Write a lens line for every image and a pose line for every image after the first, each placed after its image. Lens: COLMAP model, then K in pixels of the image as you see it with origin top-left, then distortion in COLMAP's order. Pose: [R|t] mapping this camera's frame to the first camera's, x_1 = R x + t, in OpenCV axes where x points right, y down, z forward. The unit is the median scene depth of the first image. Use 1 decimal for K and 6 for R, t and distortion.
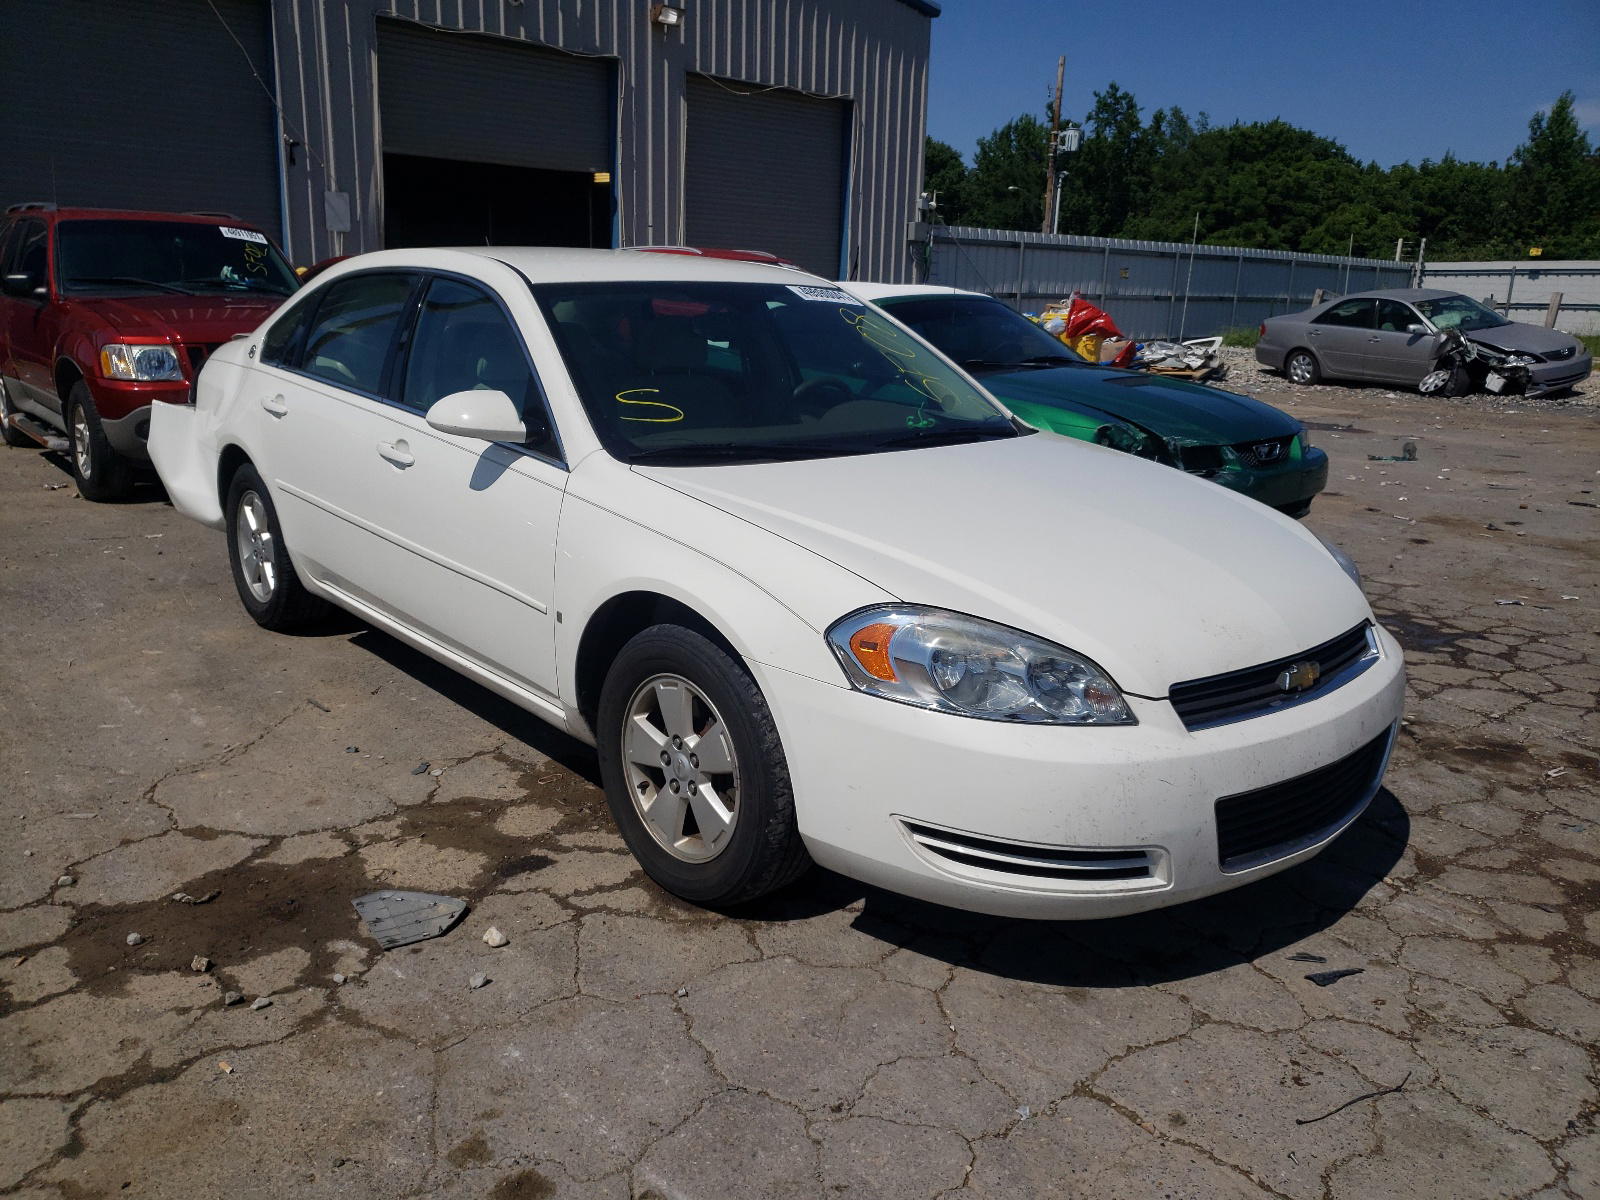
lens RADIAL K [[1272.1, 0, 800.0], [0, 1272.1, 600.0], [0, 0, 1]] dist [-0.006468, 0.065411]
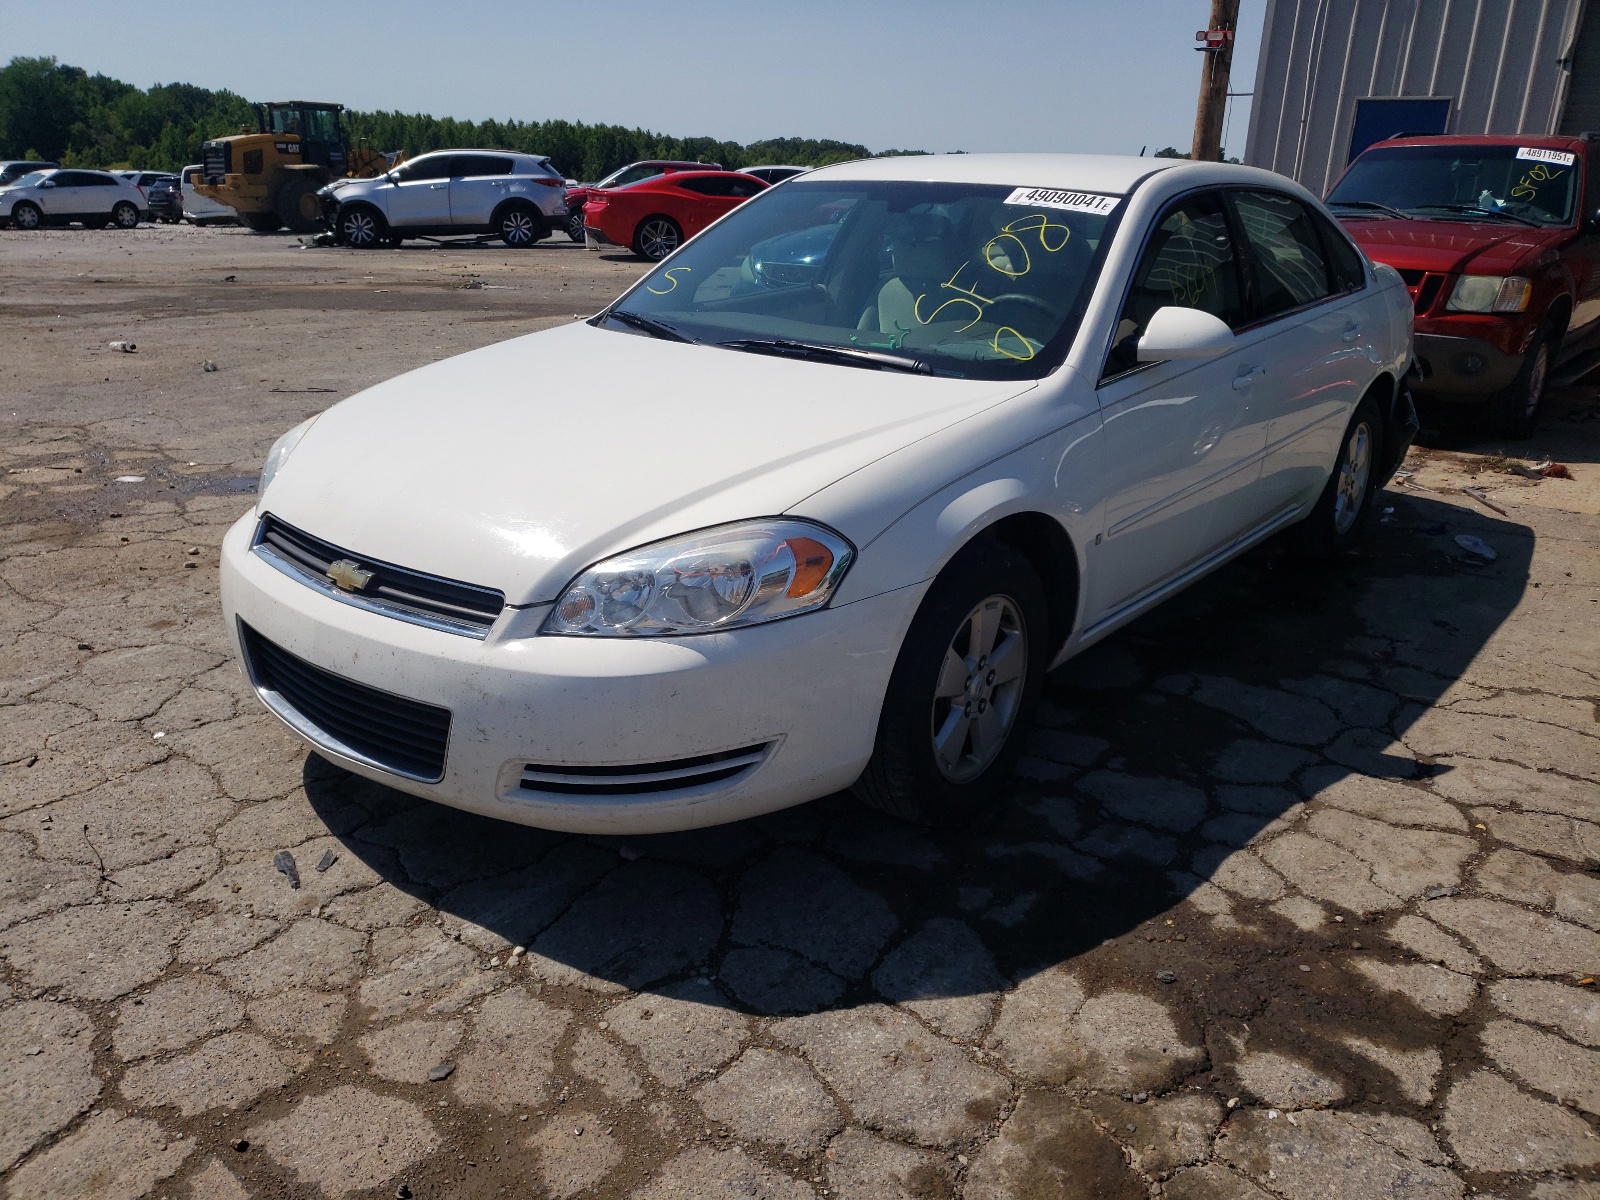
lens RADIAL K [[1272.1, 0, 800.0], [0, 1272.1, 600.0], [0, 0, 1]] dist [-0.006468, 0.065411]
pose [[0.169552, 0.303332, -0.937679, 1.139524], [-0.275000, 0.928224, 0.250548, -0.213838], [0.946376, 0.215381, 0.240799, 0.928155]]
